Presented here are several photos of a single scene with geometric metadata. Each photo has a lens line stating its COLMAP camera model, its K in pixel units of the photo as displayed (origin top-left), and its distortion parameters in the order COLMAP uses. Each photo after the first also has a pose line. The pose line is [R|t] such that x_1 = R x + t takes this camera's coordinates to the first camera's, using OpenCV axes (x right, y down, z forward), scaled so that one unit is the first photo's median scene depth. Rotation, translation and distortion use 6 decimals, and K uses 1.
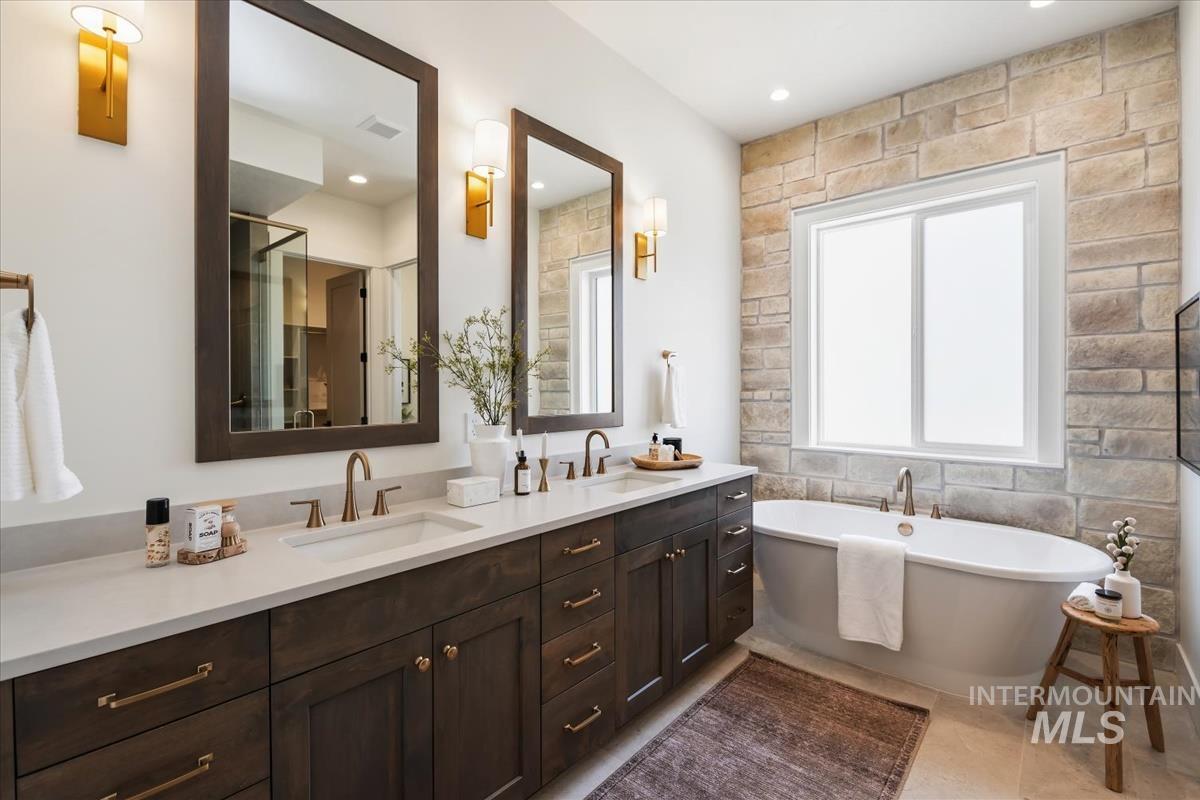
lens RADIAL K [[536.3, 0, 600.4], [0, 536.3, 393.0], [0, 0, 1]] dist [-0.020780, 0.000175]
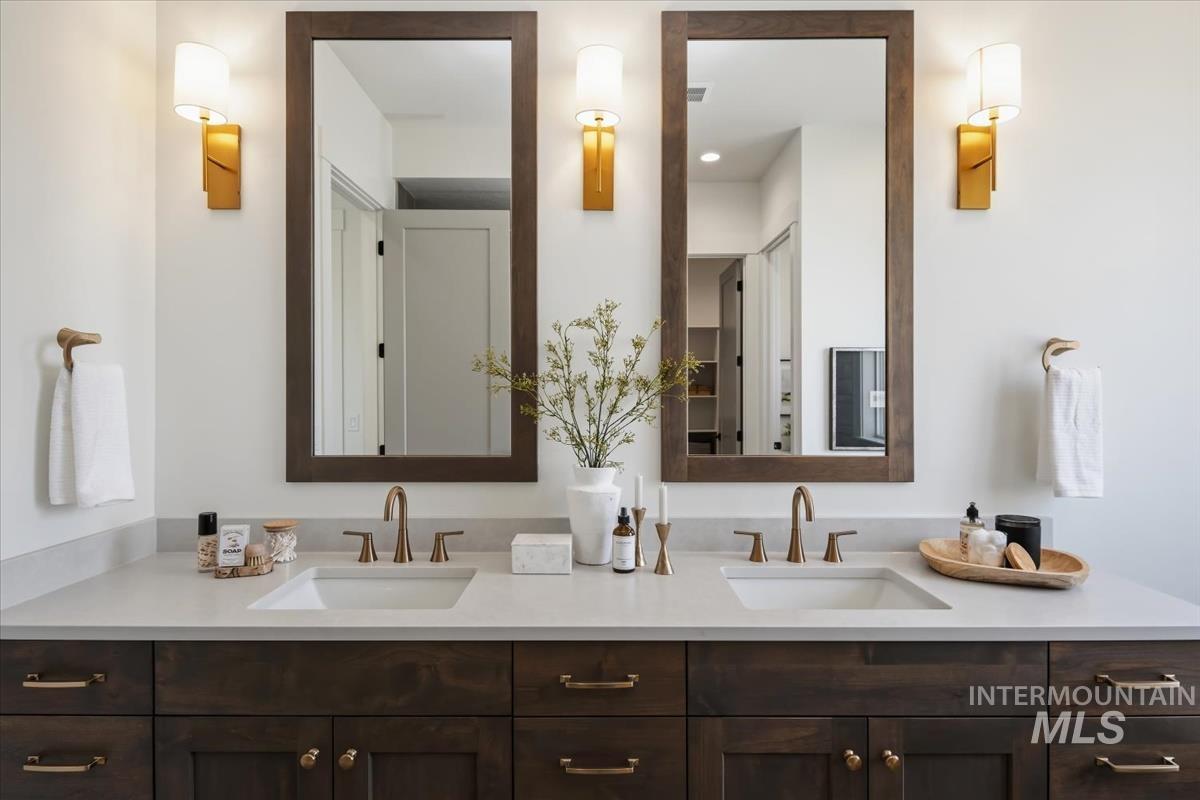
lens RADIAL K [[599.9, 0, 599.9], [0, 599.9, 408.9], [0, 0, 1]] dist [0.004178, -0.003194]
pose [[0.656306, -0.003610, -0.754486, 0.363111], [-0.008972, 0.999881, -0.012589, -0.005985], [0.754441, 0.015031, 0.656195, 0.421284]]
